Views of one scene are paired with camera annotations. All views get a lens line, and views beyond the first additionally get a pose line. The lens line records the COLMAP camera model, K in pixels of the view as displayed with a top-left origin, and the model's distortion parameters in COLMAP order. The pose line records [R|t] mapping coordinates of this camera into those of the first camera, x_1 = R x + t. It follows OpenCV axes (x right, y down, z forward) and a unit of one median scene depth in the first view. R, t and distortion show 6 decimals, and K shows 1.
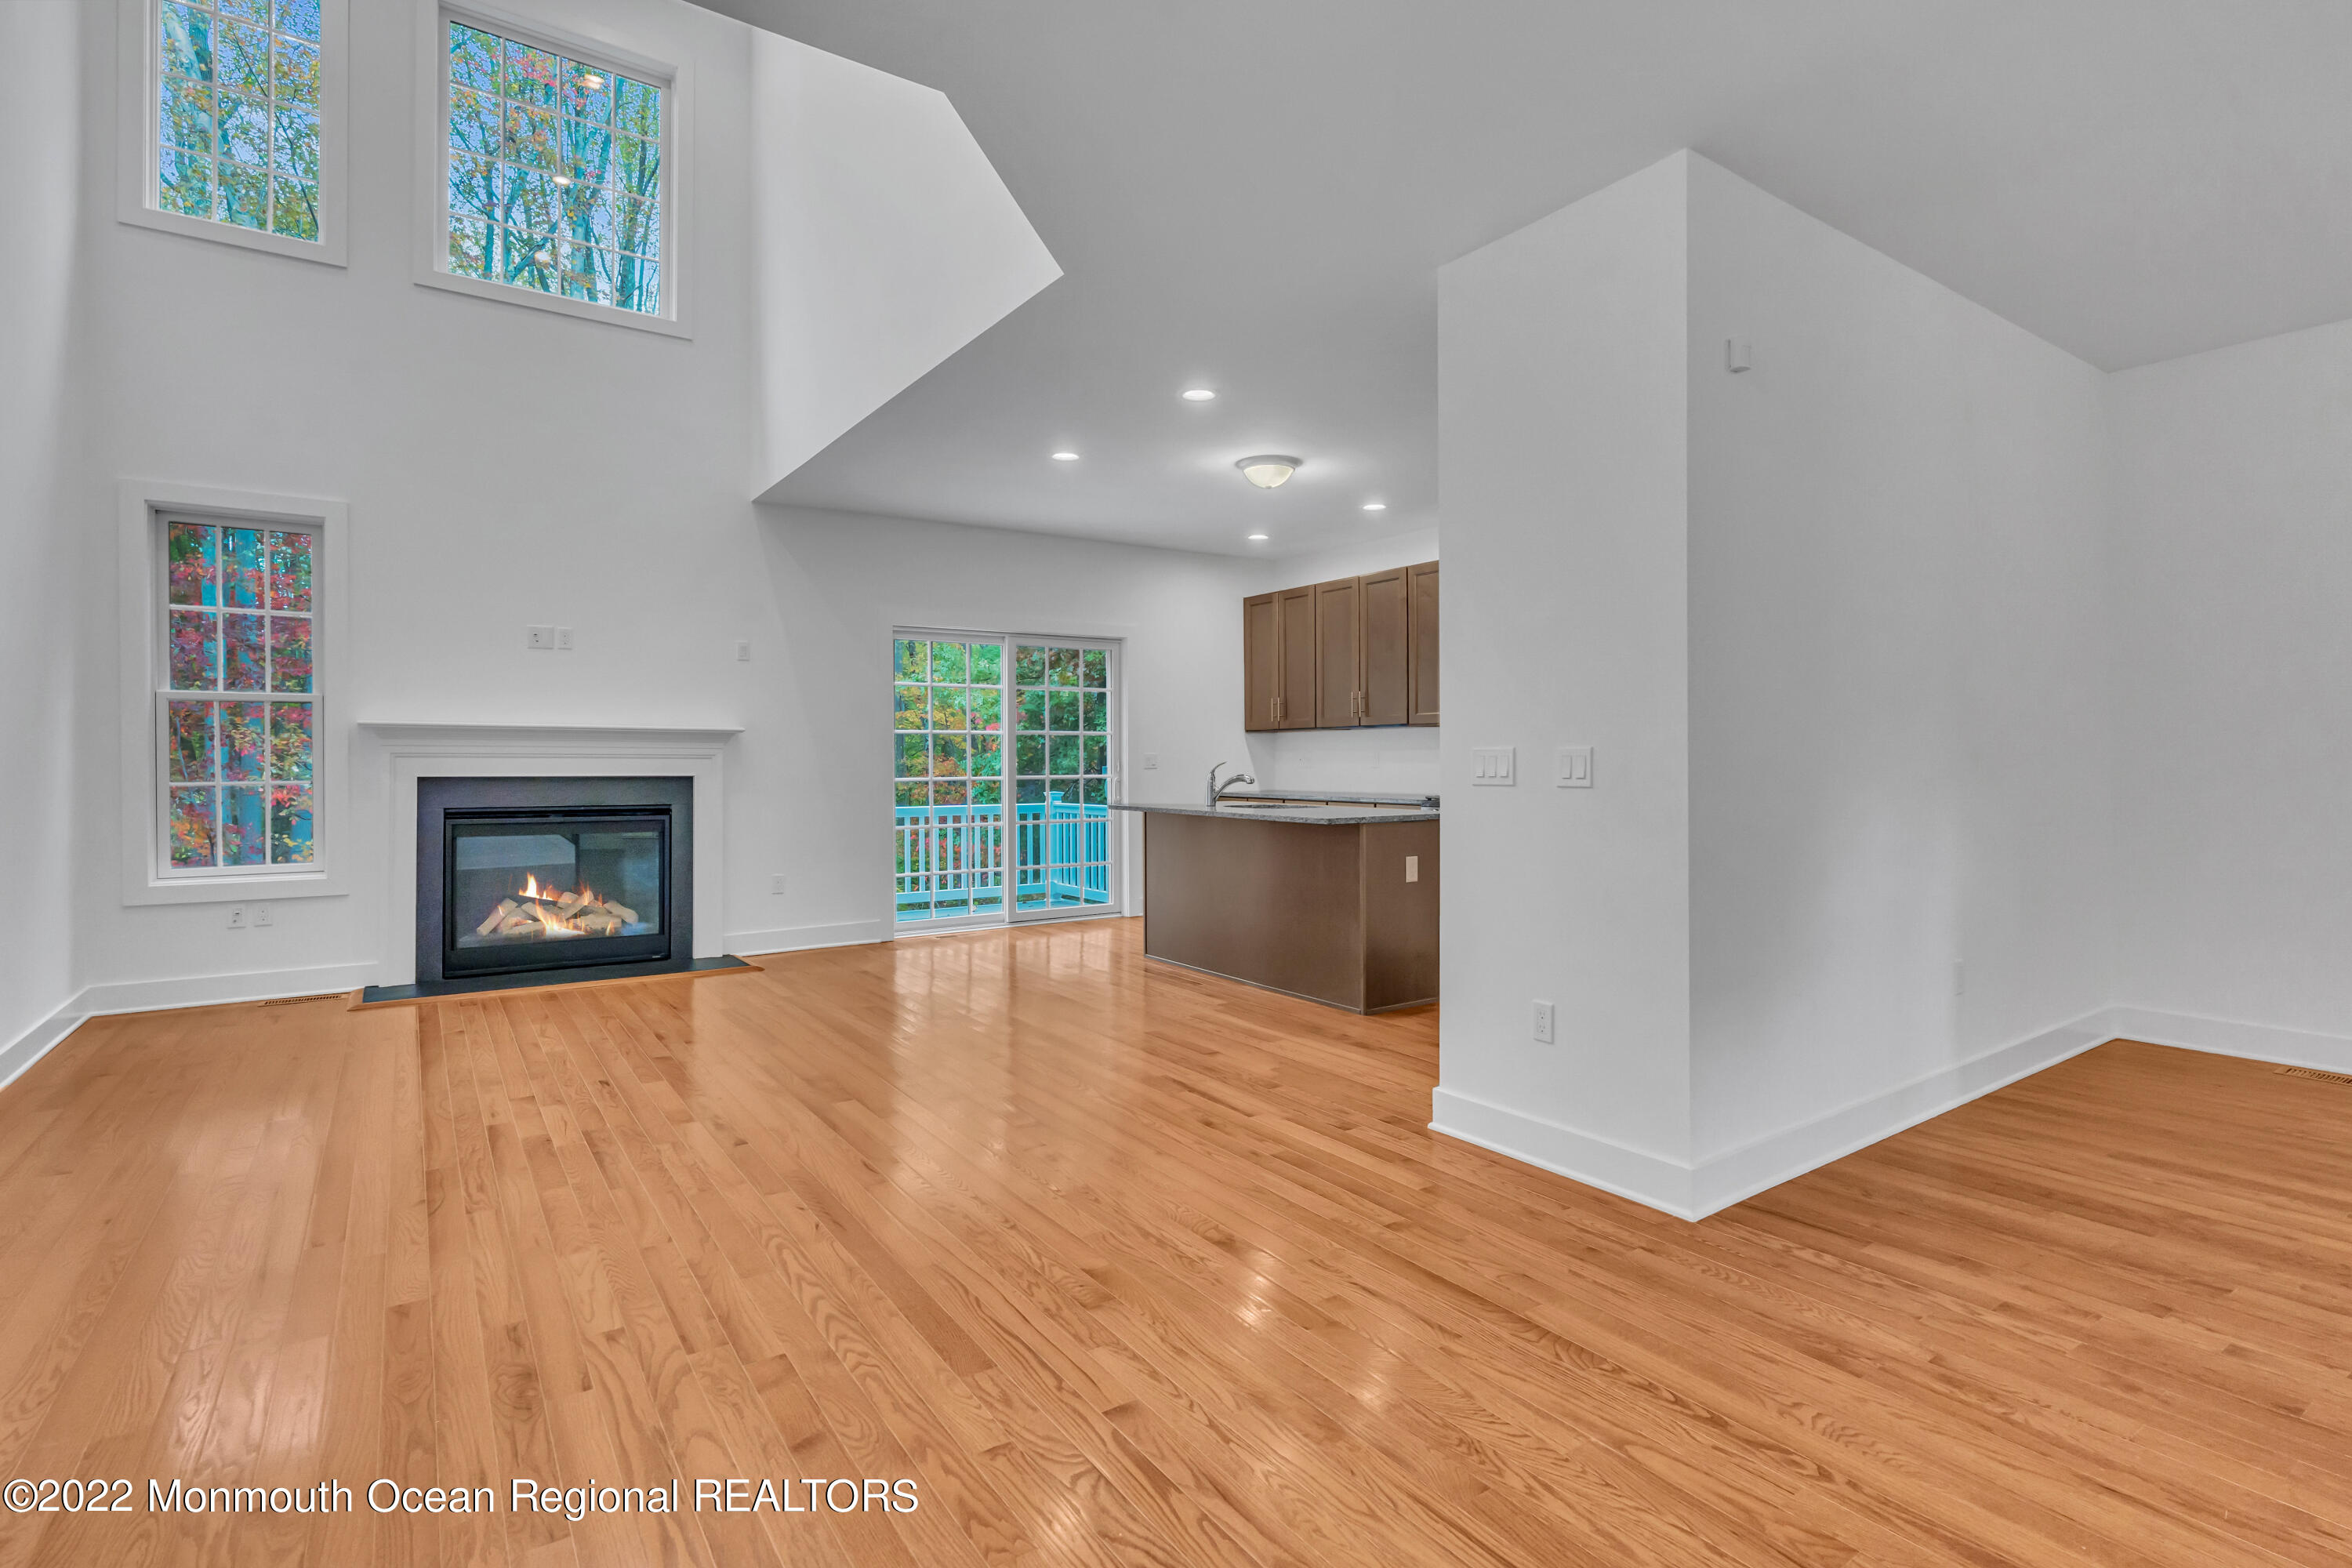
lens RADIAL K [[1079.1, 0, 1154.4], [0, 1079.1, 767.5], [0, 0, 1]] dist [-0.004317, 0.000998]
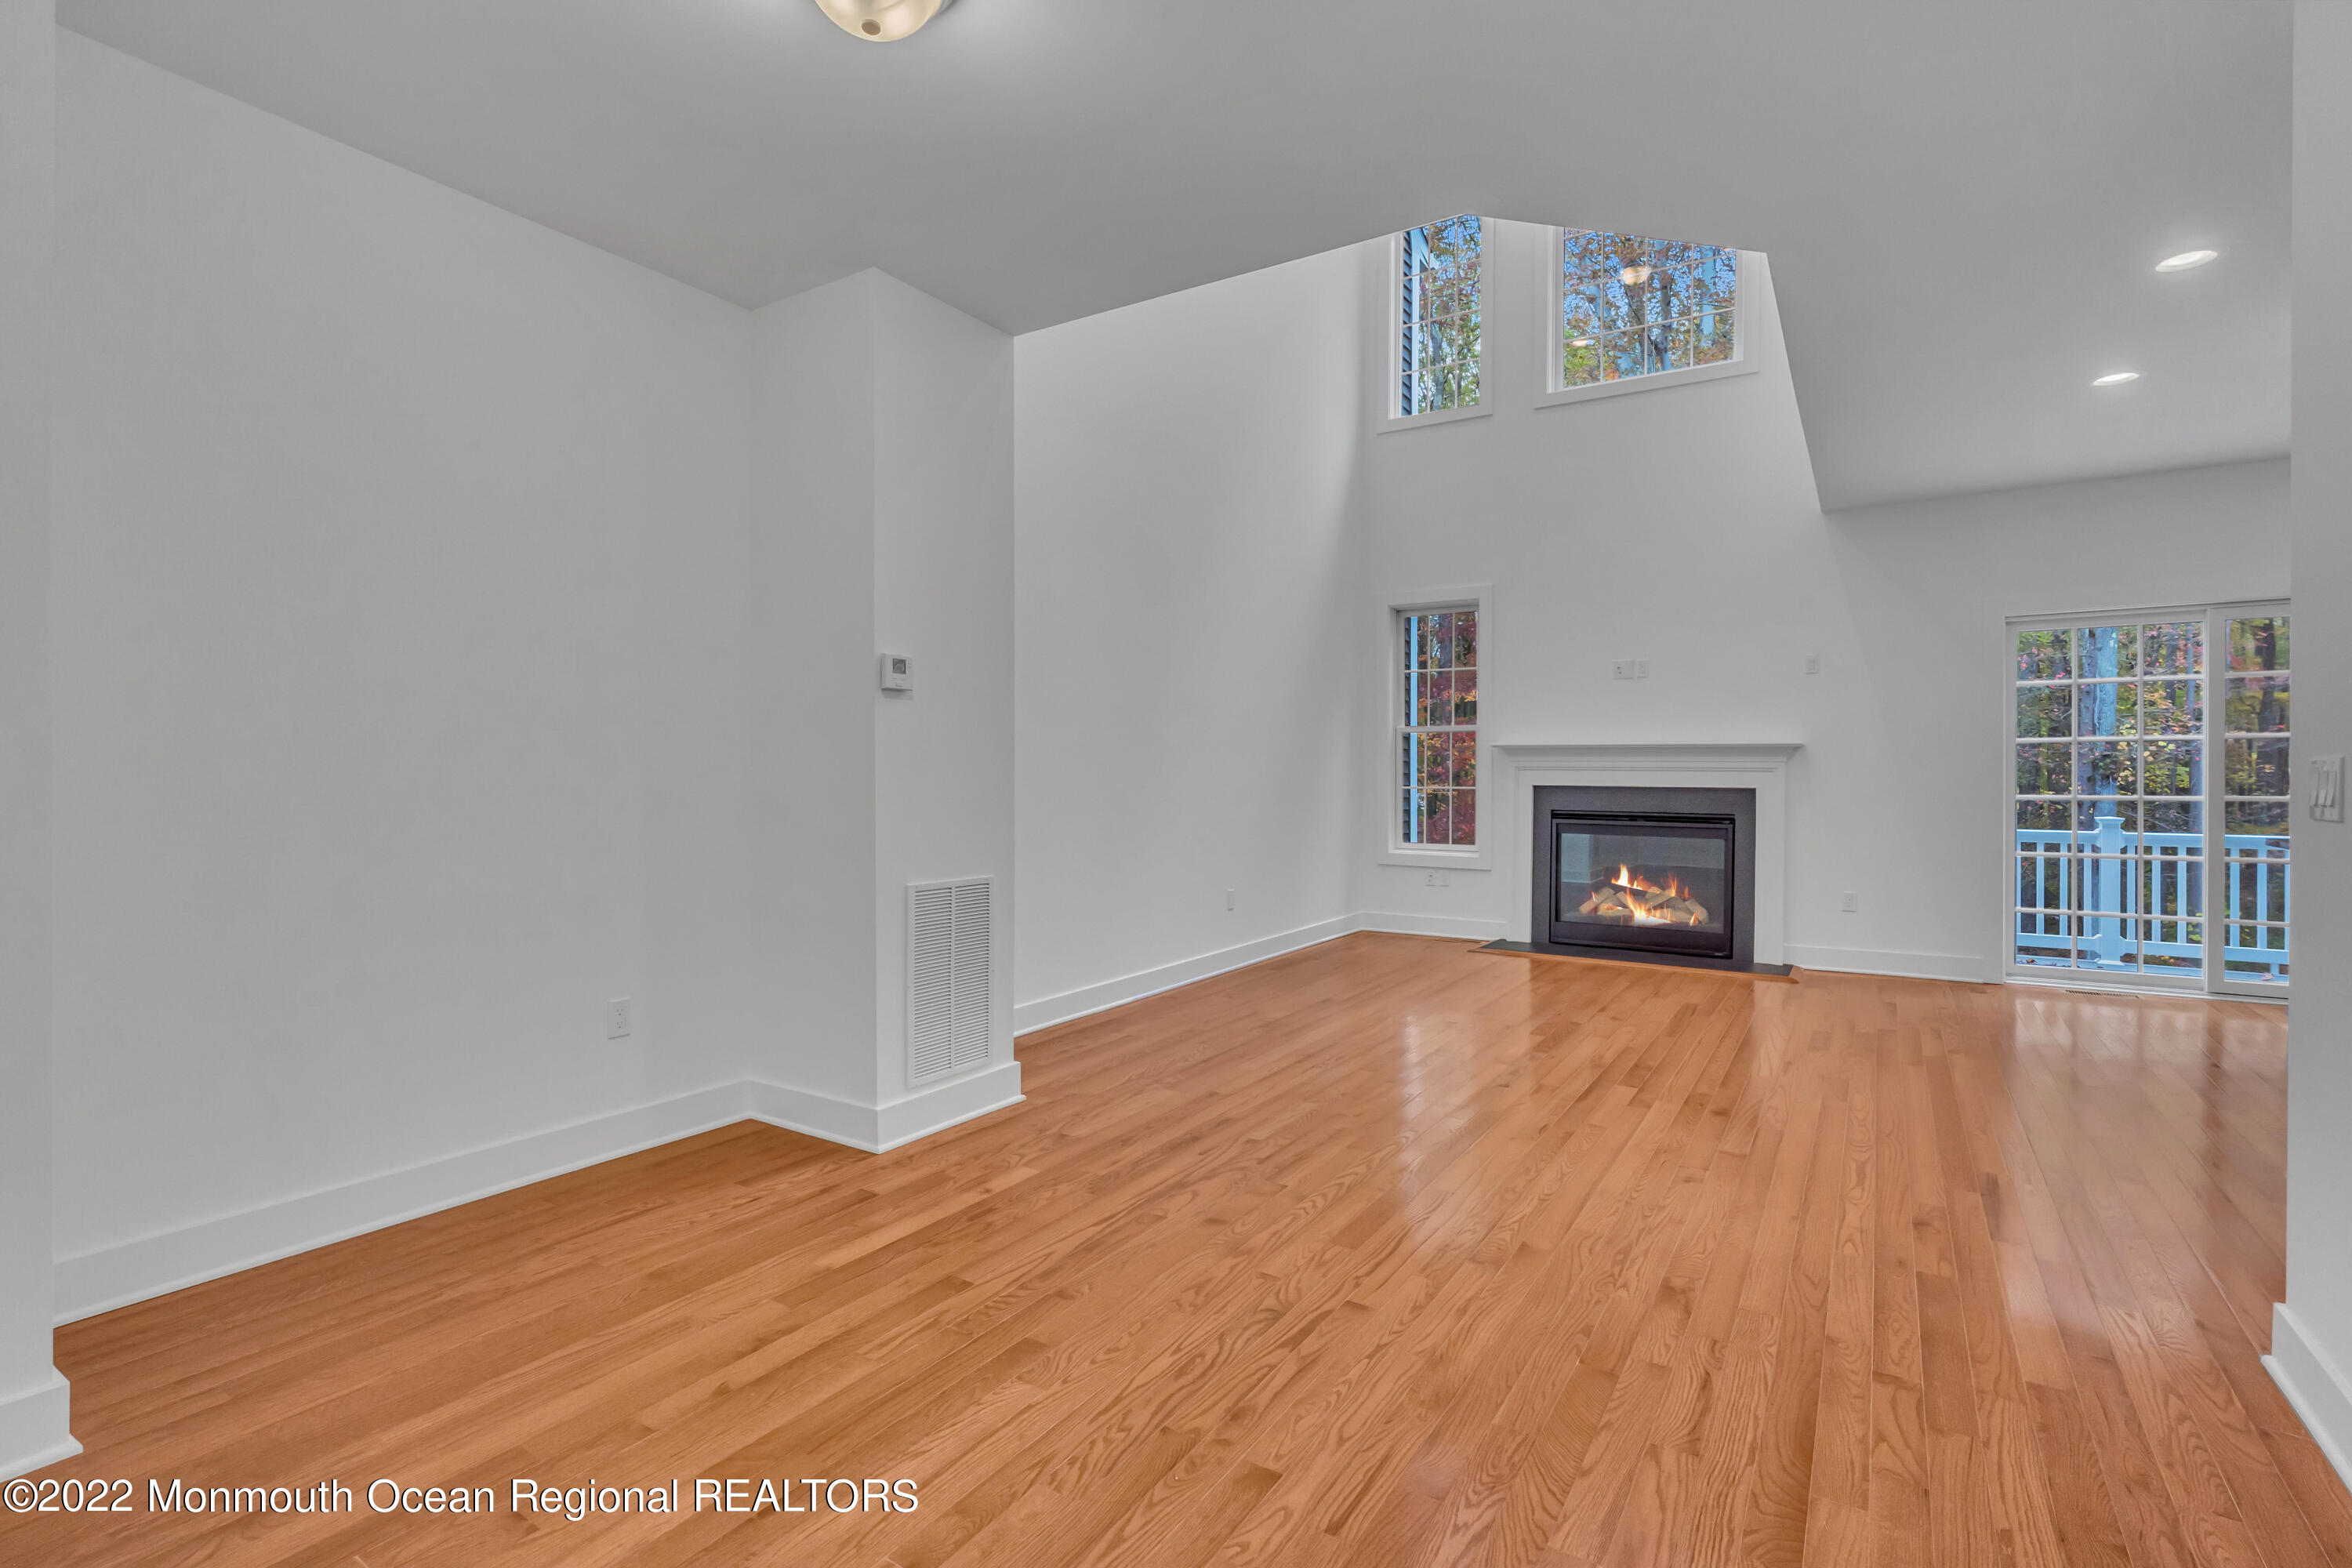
lens RADIAL K [[1079.1, 0, 1265.5], [0, 1079.1, 777.2], [0, 0, 1]] dist [-0.004317, 0.000998]
pose [[0.446338, 0.008087, -0.894828, 0.336188], [-0.010085, 0.999941, 0.004006, -0.002570], [0.894807, 0.007236, 0.446394, 0.118458]]
